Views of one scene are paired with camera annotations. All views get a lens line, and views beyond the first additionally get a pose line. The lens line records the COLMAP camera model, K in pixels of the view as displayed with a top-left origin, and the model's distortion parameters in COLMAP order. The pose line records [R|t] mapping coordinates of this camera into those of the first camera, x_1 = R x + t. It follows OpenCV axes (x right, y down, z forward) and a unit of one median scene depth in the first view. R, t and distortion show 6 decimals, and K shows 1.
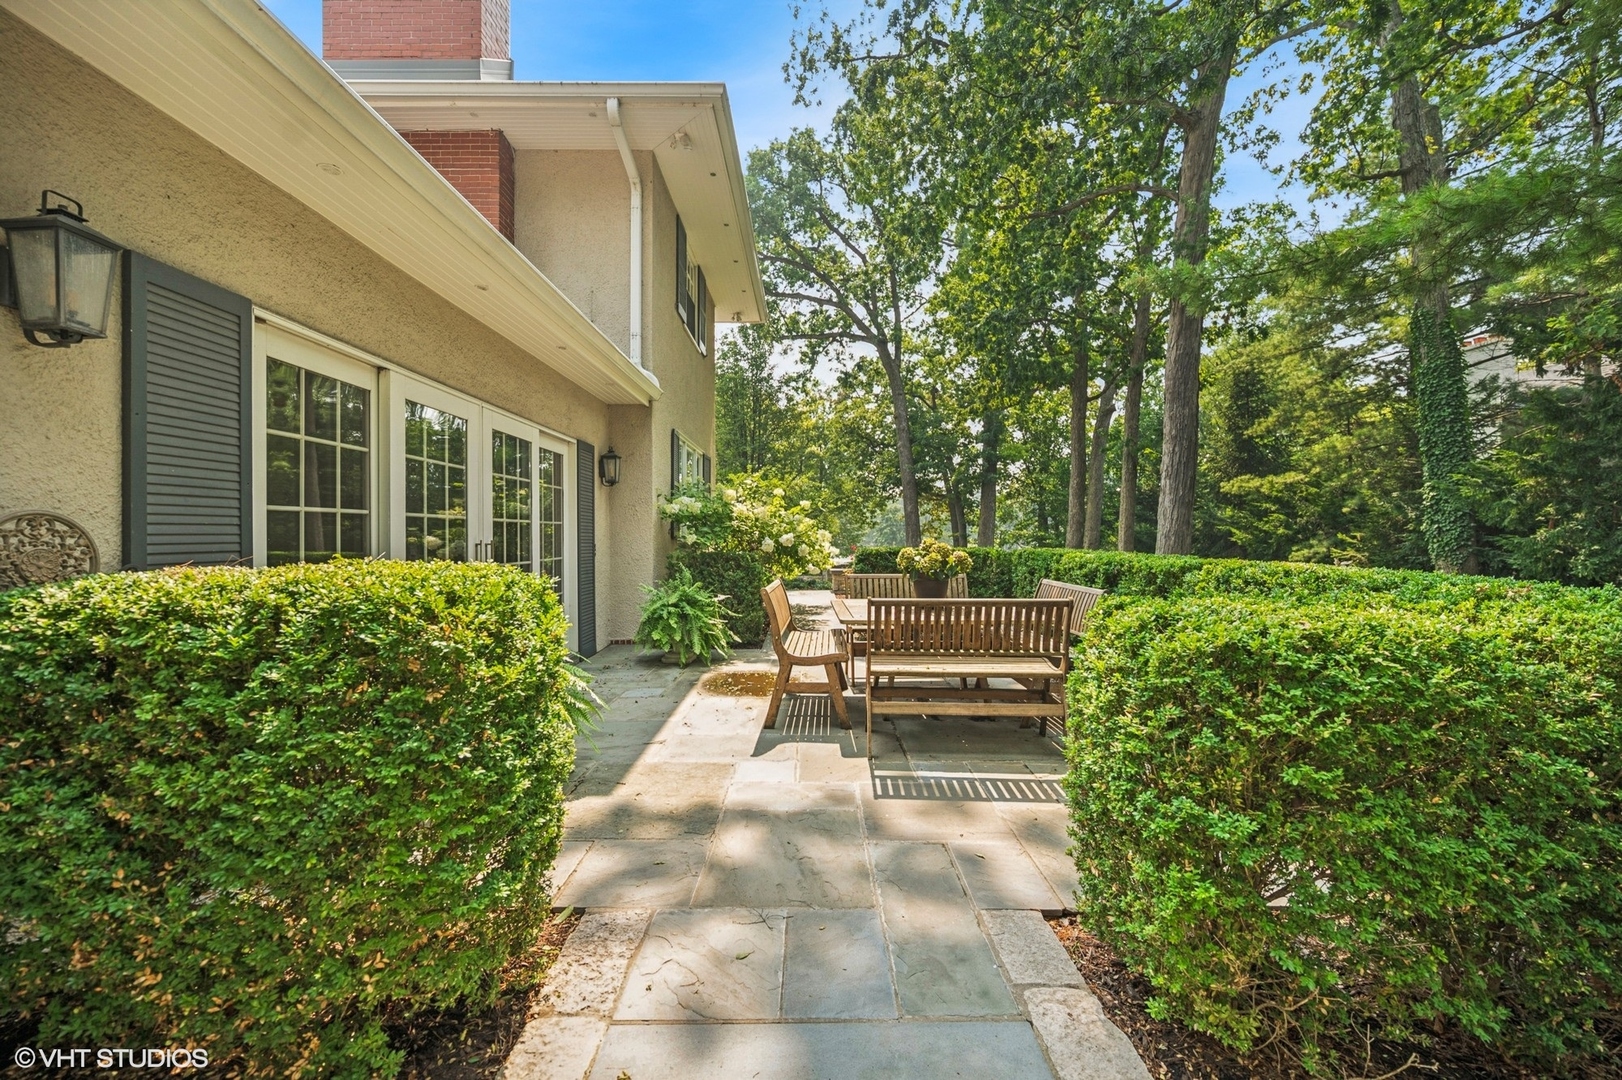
lens RADIAL K [[659.6, 0, 810.0], [0, 659.6, 536.1], [0, 0, 1]] dist [0.015854, -0.000124]
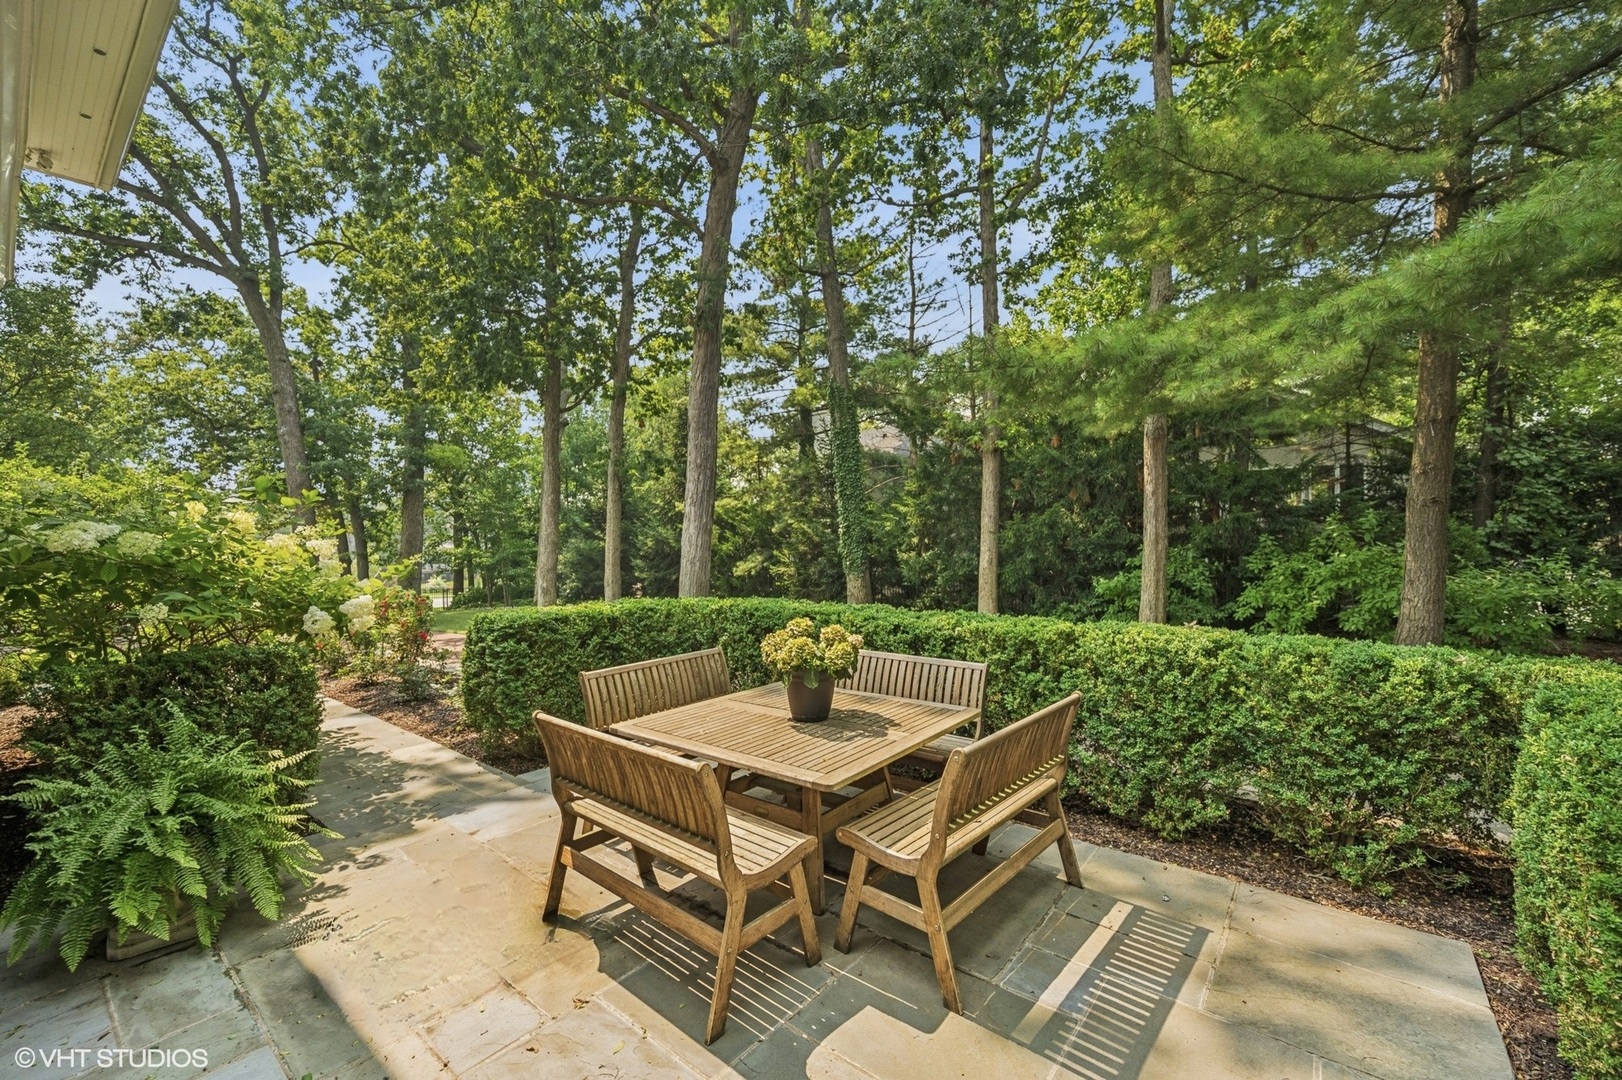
lens RADIAL K [[659.6, 0, 811.4], [0, 659.6, 538.2], [0, 0, 1]] dist [0.015854, -0.000124]
pose [[0.631519, -0.009361, 0.775304, -0.062379], [0.012863, 0.999916, 0.001595, -0.014259], [-0.775254, 0.008966, 0.631587, 0.092096]]
